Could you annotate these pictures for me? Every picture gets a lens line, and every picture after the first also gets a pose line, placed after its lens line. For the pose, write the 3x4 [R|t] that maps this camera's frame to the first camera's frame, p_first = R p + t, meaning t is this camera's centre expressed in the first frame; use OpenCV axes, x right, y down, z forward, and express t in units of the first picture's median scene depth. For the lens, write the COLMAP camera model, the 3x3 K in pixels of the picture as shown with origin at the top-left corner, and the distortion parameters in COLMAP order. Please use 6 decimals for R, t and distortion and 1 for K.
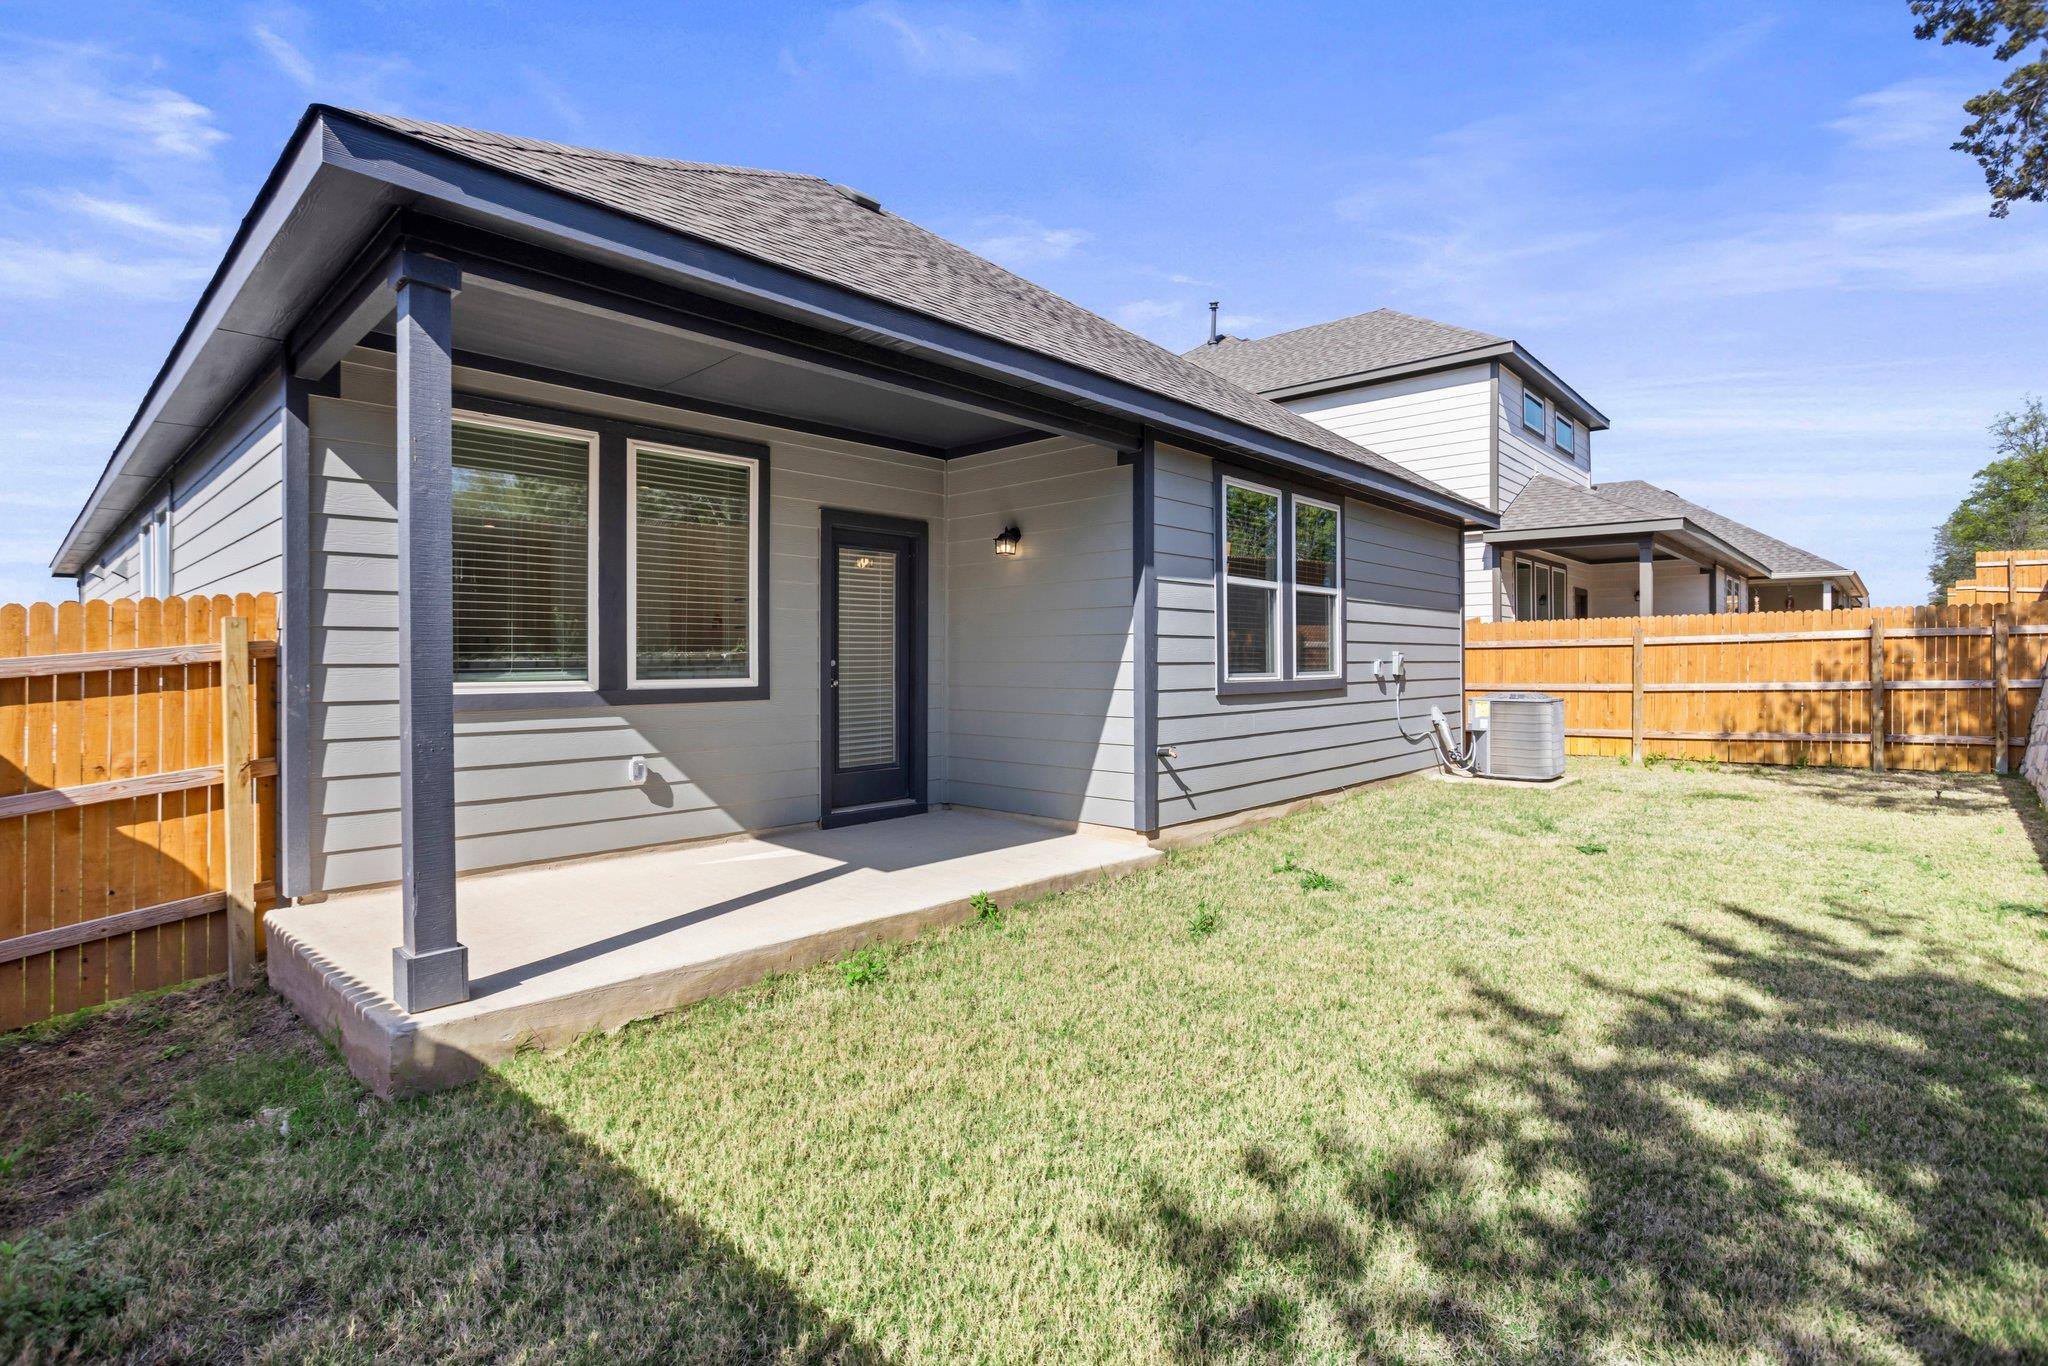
lens RADIAL K [[972.4, 0, 1030.9], [0, 972.4, 671.0], [0, 0, 1]] dist [-0.020538, 0.000516]
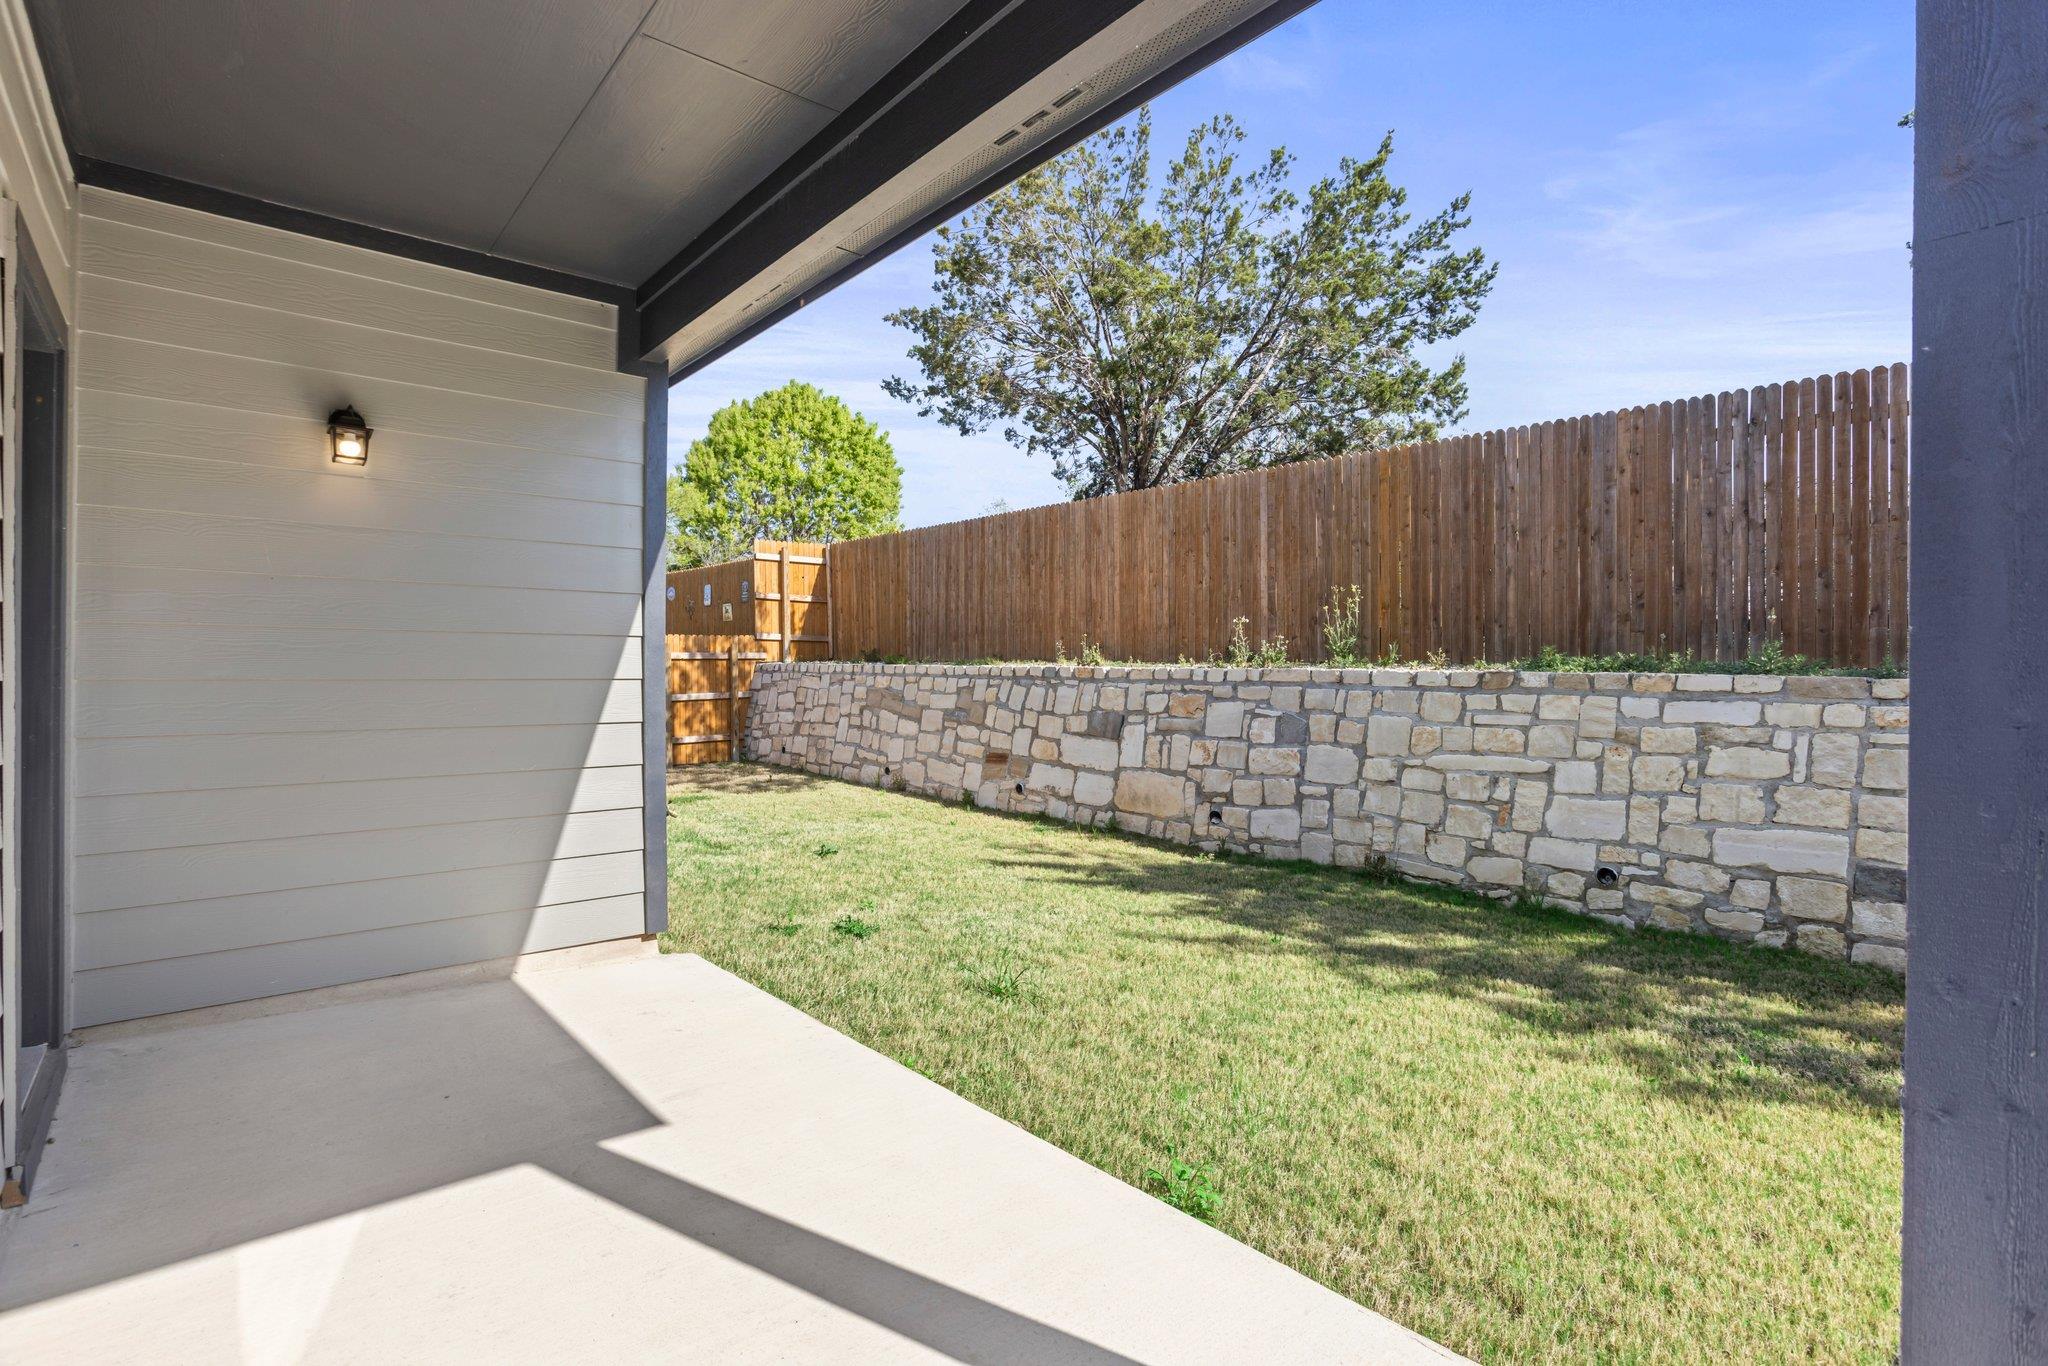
lens RADIAL K [[972.4, 0, 1030.9], [0, 972.4, 671.0], [0, 0, 1]] dist [-0.020538, 0.000516]
pose [[0.127645, -0.001474, 0.991819, -0.980591], [0.027712, 0.999614, -0.002081, -0.012739], [-0.991433, 0.027751, 0.127636, 1.317966]]
